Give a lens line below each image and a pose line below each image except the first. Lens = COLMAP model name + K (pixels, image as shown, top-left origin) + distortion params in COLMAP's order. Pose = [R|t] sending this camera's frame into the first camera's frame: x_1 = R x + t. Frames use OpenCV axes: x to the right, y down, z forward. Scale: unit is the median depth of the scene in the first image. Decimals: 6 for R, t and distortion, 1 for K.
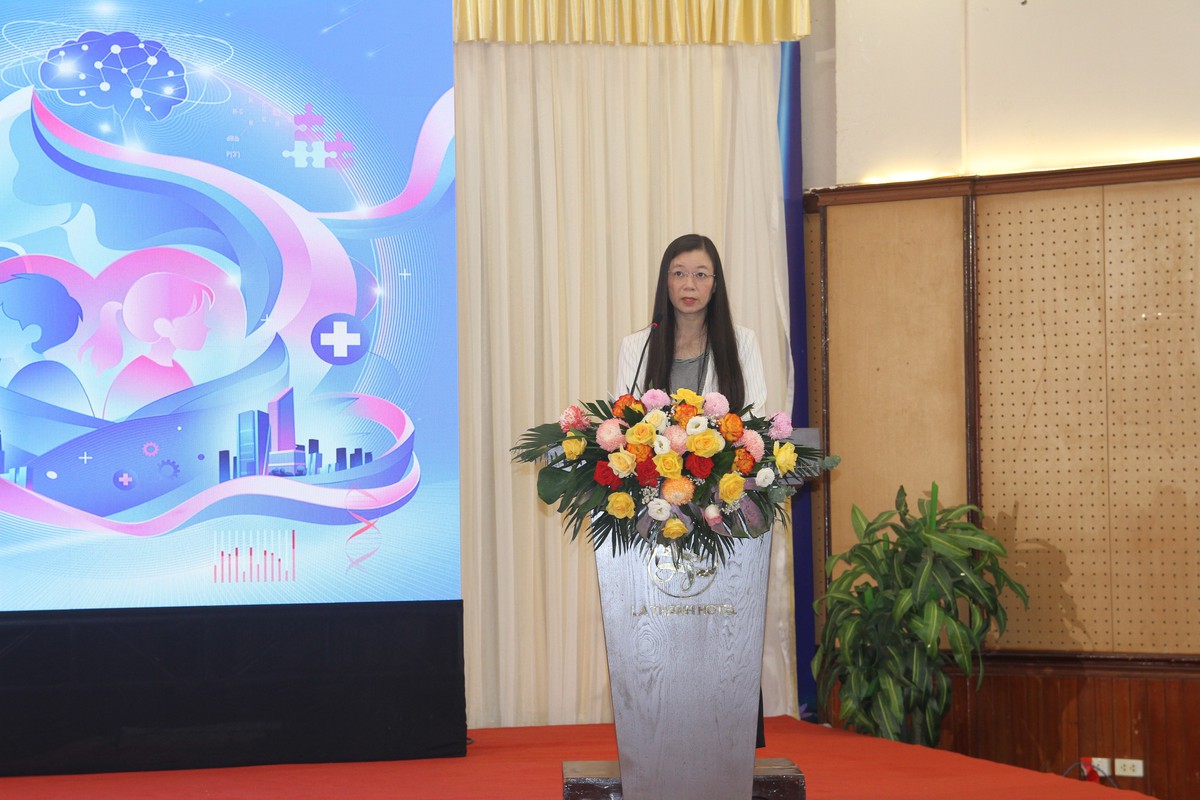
lens RADIAL K [[2778.8, 0, 599.3], [0, 2778.8, 400.2], [0, 0, 1]] dist [0.360487, 0.000000]
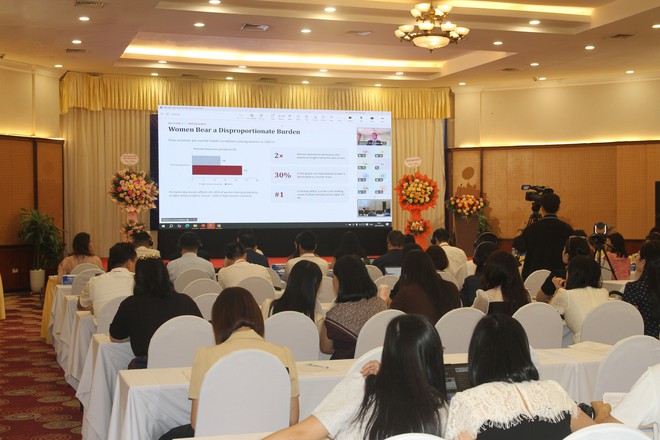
lens RADIAL K [[1016.3, 0, 330.2], [0, 1016.3, 220.0], [0, 0, 1]] dist [-0.015445, 0.000000]
pose [[0.998567, 0.006997, 0.053055, -0.247964], [-0.009606, 0.998749, 0.049078, -0.034682], [-0.052645, -0.049517, 0.997385, -0.869840]]
